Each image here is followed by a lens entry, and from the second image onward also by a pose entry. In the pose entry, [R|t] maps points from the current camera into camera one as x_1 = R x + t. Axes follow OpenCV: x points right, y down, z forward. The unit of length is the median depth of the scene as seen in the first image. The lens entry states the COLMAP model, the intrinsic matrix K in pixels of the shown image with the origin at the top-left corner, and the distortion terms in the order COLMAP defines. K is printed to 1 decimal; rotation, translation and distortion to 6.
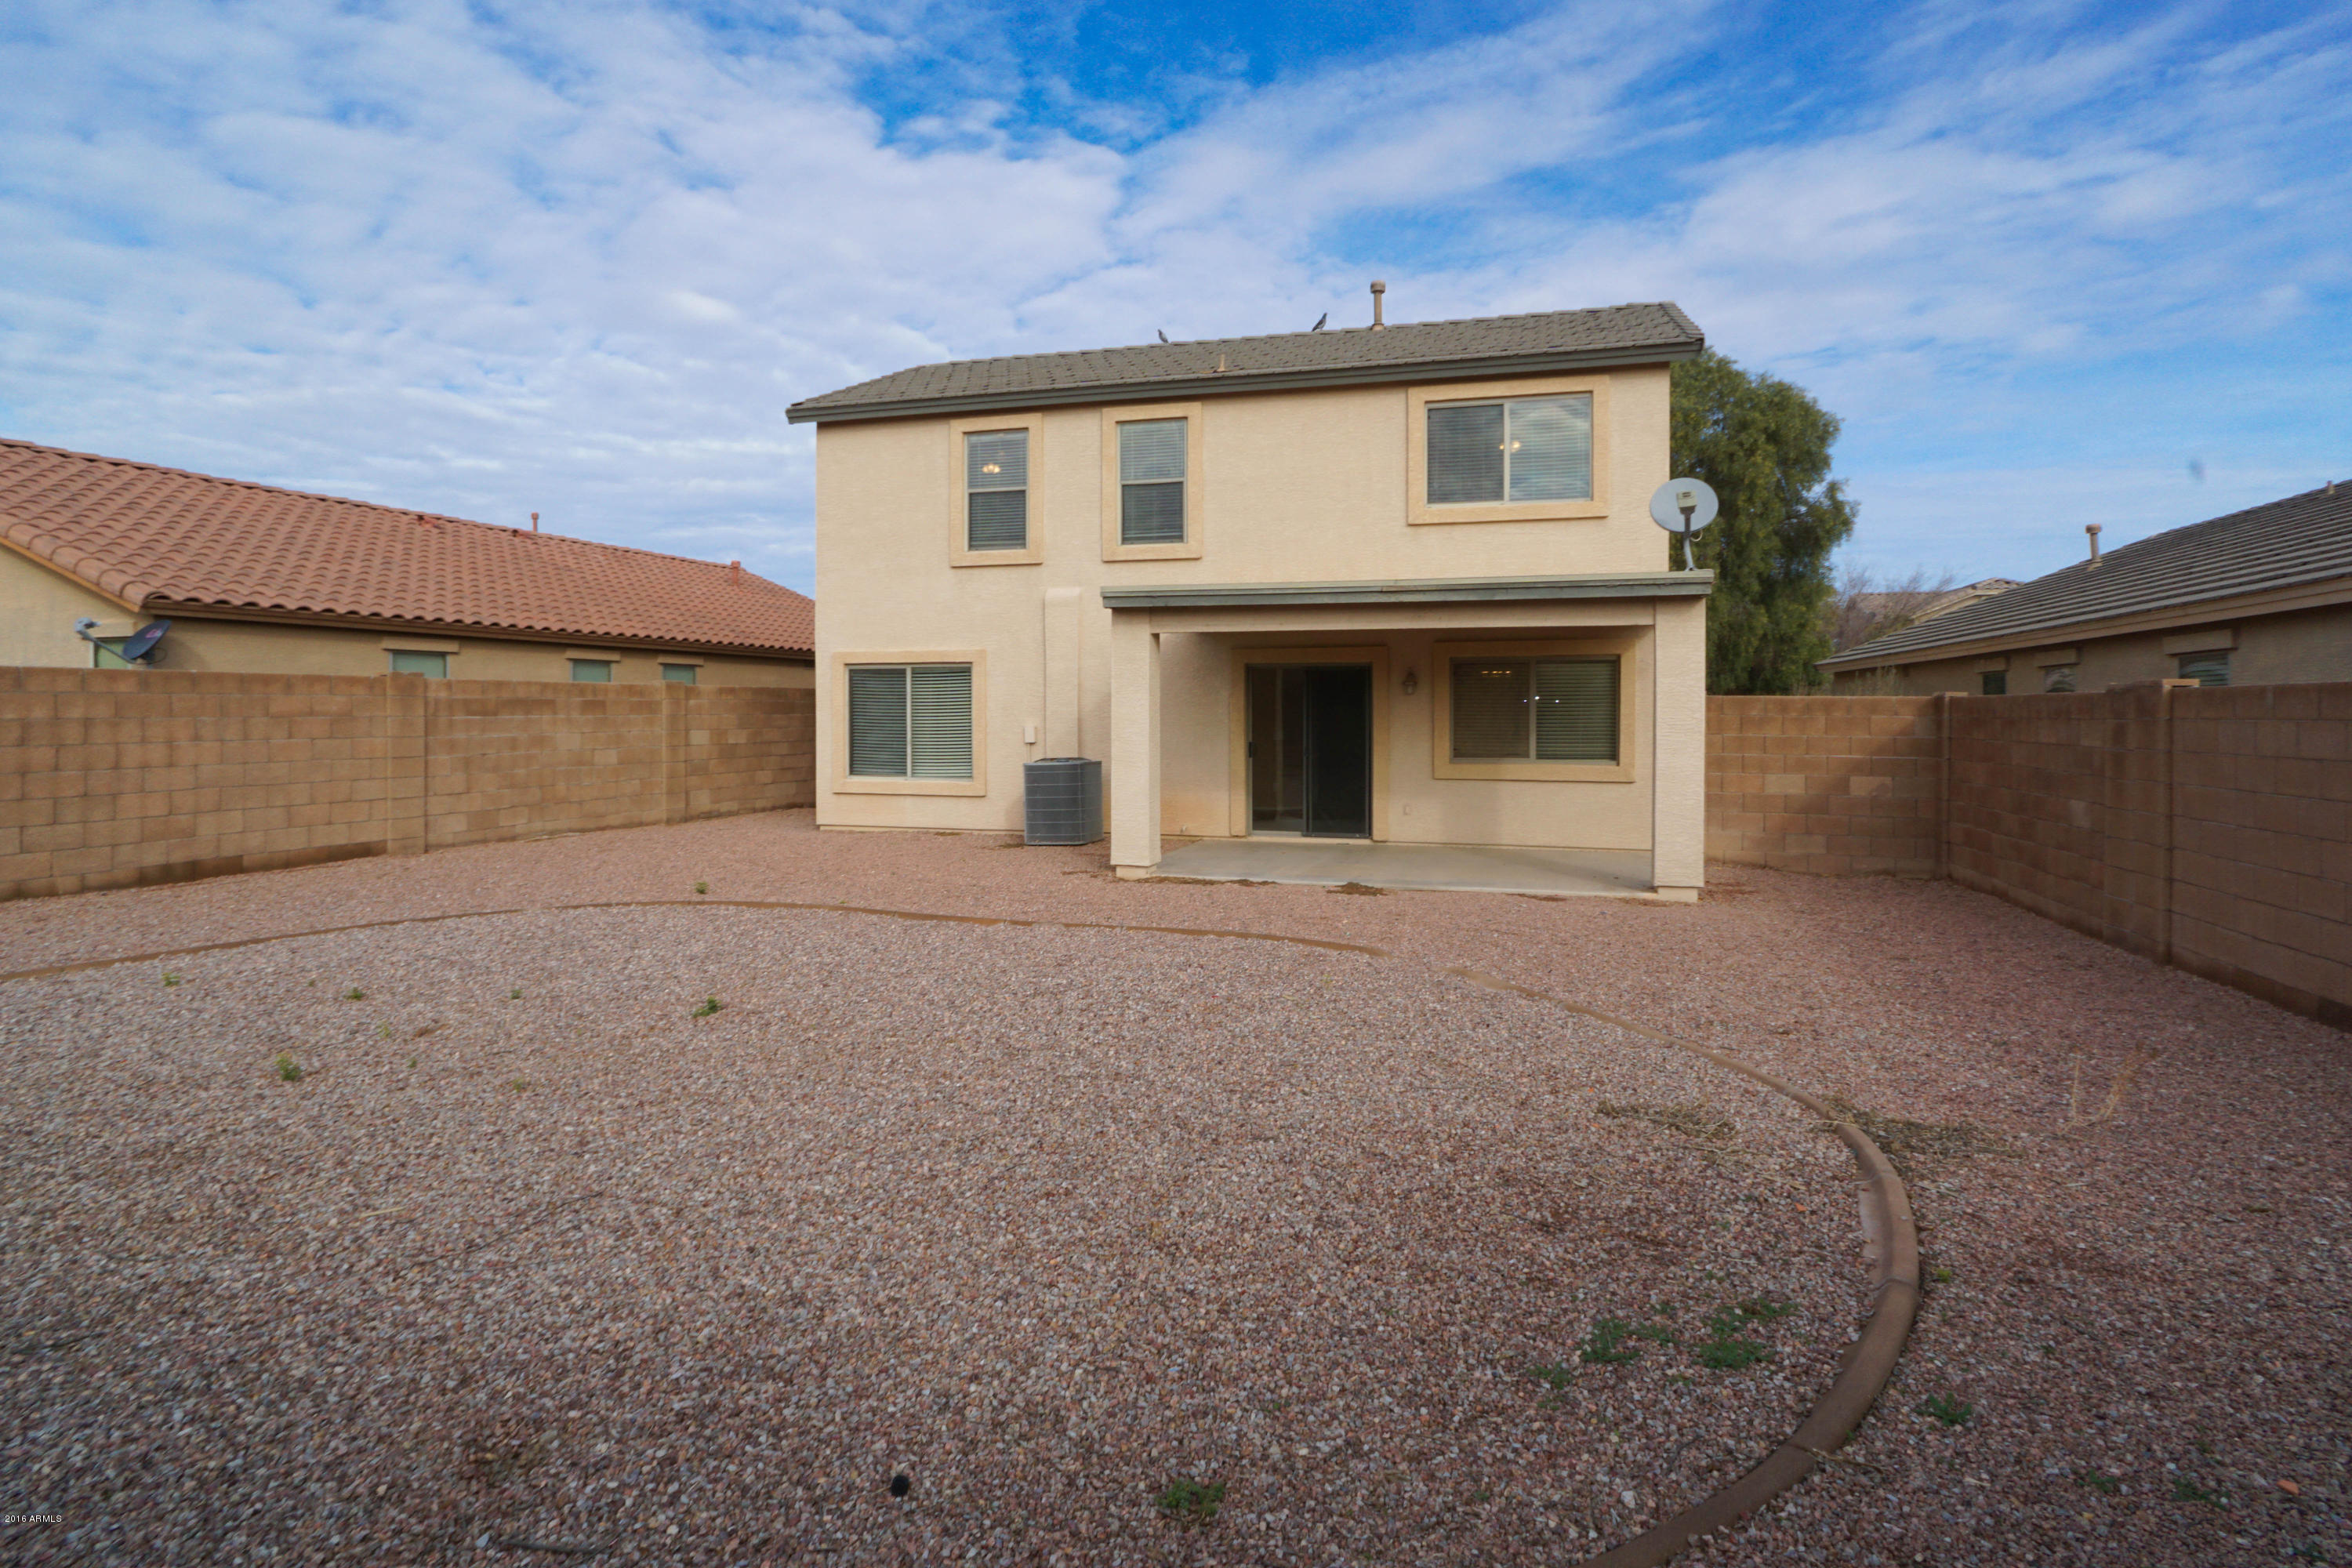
lens RADIAL K [[1201.2, 0, 1148.9], [0, 1201.2, 723.8], [0, 0, 1]] dist [-0.000083, 0.024887]
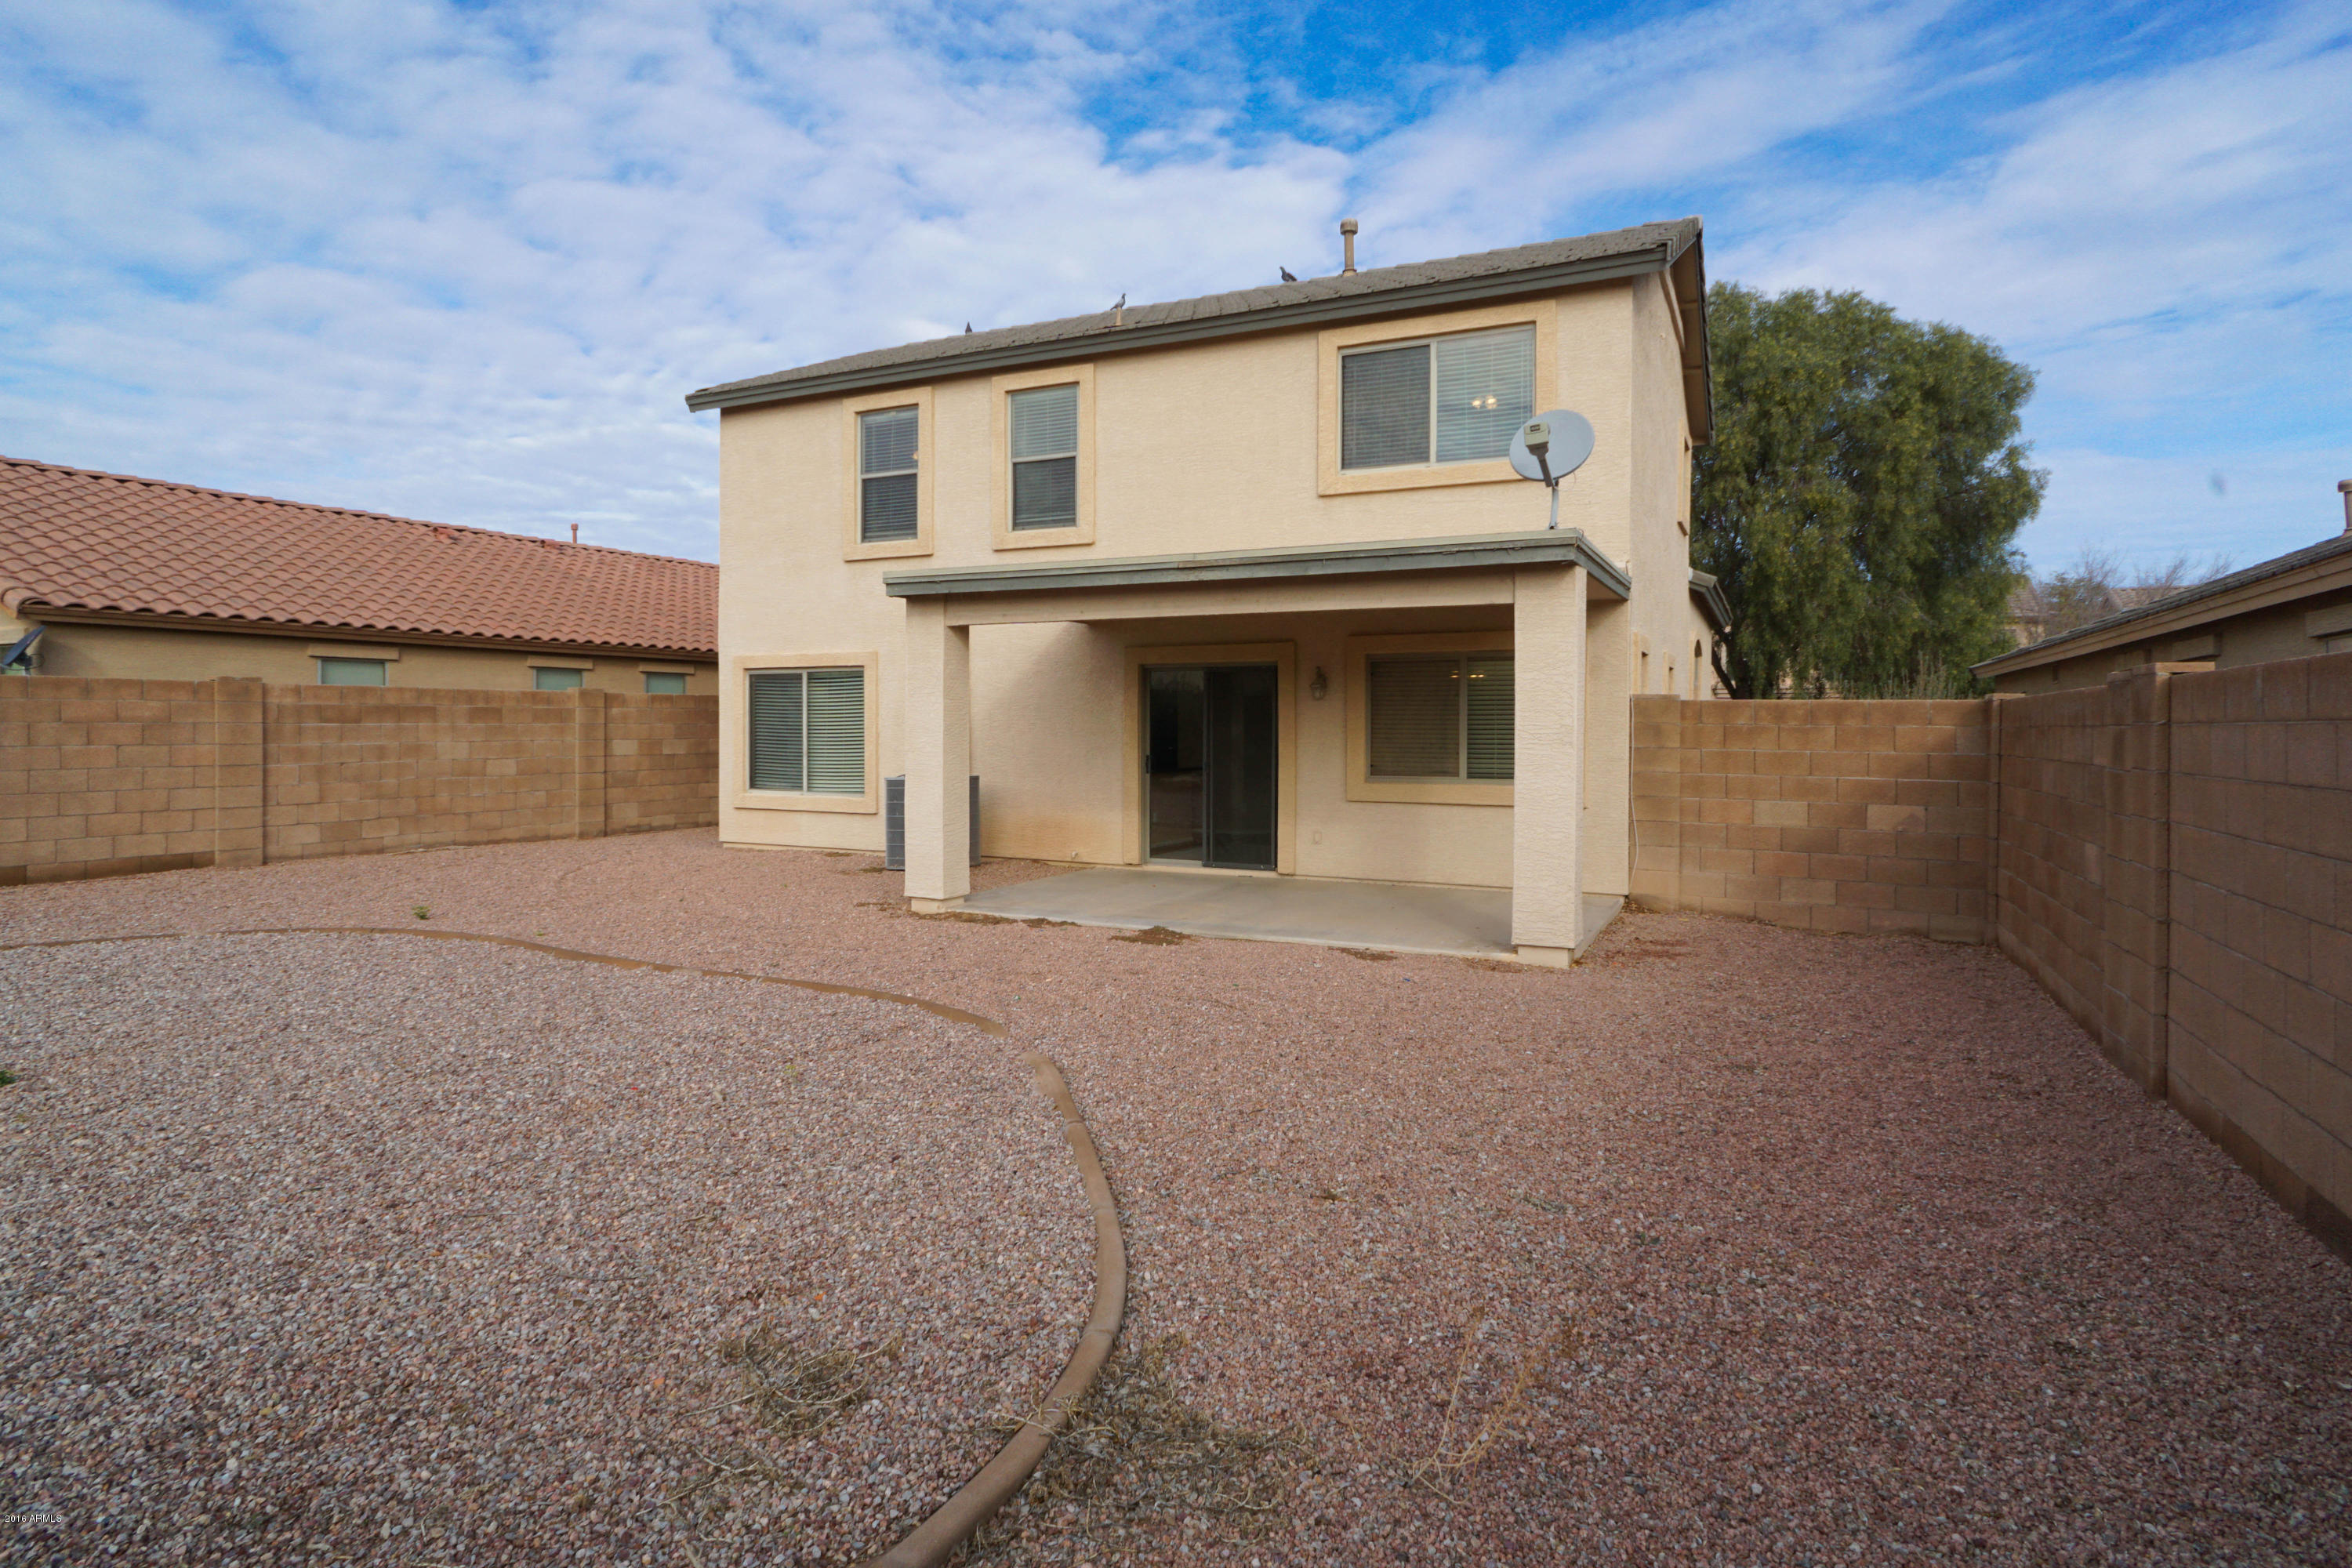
lens RADIAL K [[1216.9, 0, 1165.8], [0, 1216.9, 757.7], [0, 0, 1]] dist [-0.010940, 0.033191]
pose [[0.986341, 0.006769, -0.164579, 0.239307], [-0.004295, 0.999872, 0.015387, 0.003029], [0.164662, -0.014470, 0.986244, 0.139160]]
